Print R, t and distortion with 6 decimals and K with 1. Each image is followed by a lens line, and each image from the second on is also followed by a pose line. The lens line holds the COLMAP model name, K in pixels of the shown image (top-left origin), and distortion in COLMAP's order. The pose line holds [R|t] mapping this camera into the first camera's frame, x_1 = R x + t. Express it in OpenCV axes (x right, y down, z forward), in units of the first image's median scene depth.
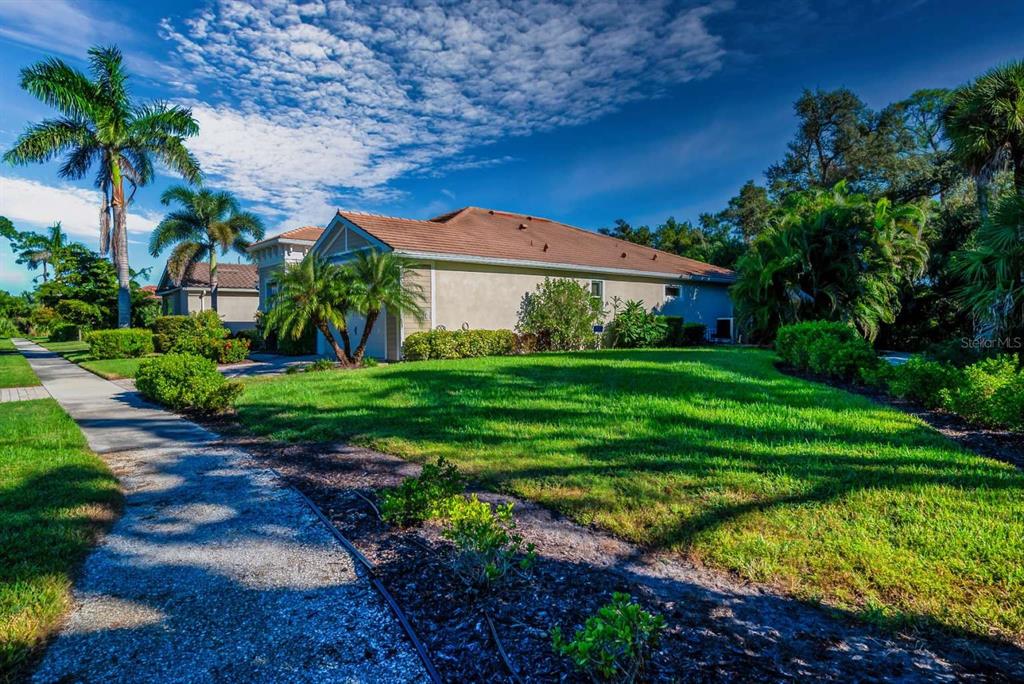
lens RADIAL K [[635.3, 0, 513.0], [0, 635.3, 341.5], [0, 0, 1]] dist [-0.034629, 0.001306]
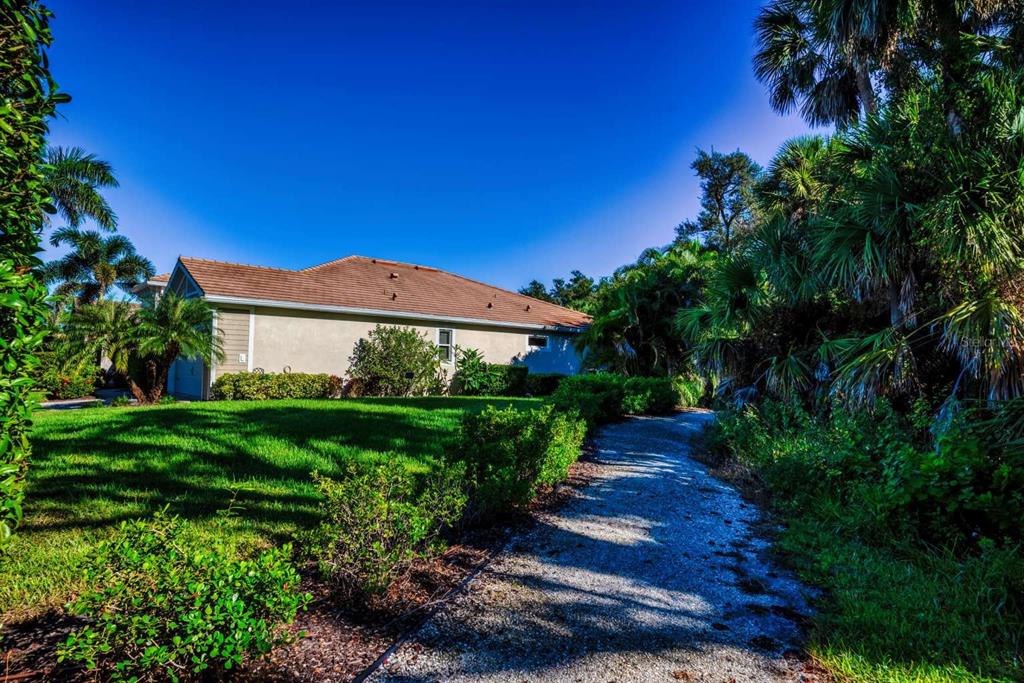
lens RADIAL K [[635.3, 0, 511.0], [0, 635.3, 340.9], [0, 0, 1]] dist [-0.034629, 0.001306]
pose [[0.999649, 0.026481, -0.001033, 0.263740], [-0.026483, 0.996737, -0.076247, -0.001263], [-0.000990, 0.076247, 0.997088, -0.030928]]
